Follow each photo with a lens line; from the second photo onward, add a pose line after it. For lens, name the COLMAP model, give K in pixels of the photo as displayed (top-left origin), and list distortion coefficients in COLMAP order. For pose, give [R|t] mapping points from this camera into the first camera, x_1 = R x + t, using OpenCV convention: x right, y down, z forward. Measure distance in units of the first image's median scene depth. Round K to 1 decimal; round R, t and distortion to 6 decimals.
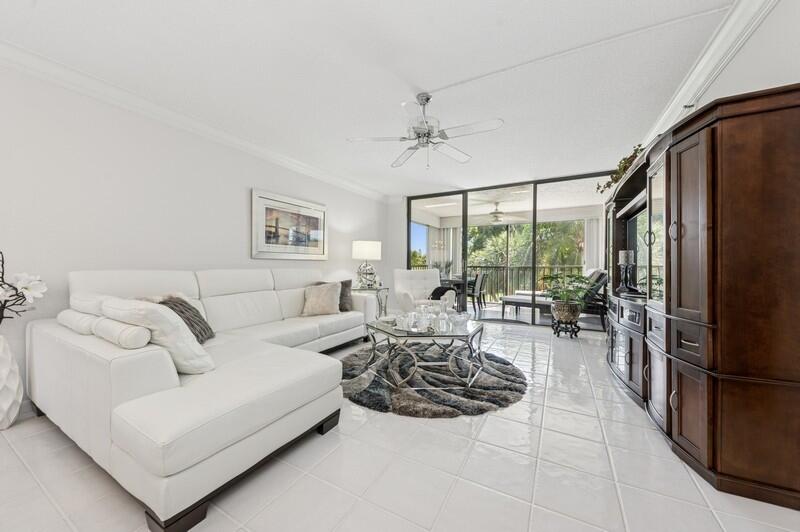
lens RADIAL K [[292.6, 0, 401.7], [0, 292.6, 265.0], [0, 0, 1]] dist [0.002710, 0.000132]
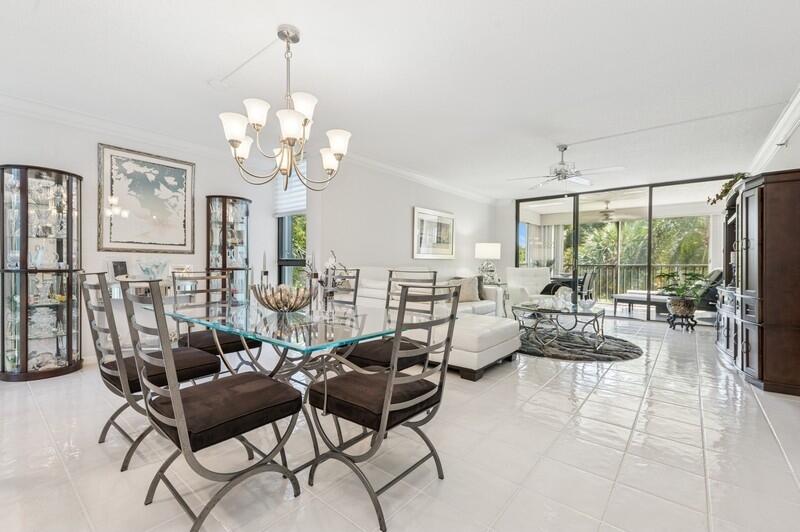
lens RADIAL K [[347.9, 0, 395.9], [0, 347.9, 264.3], [0, 0, 1]] dist [-0.002724, -0.000643]
pose [[0.978953, 0.001612, -0.204081, -0.186258], [-0.000783, 0.999991, 0.004144, -0.002051], [0.204086, -0.003897, 0.978945, -0.411501]]
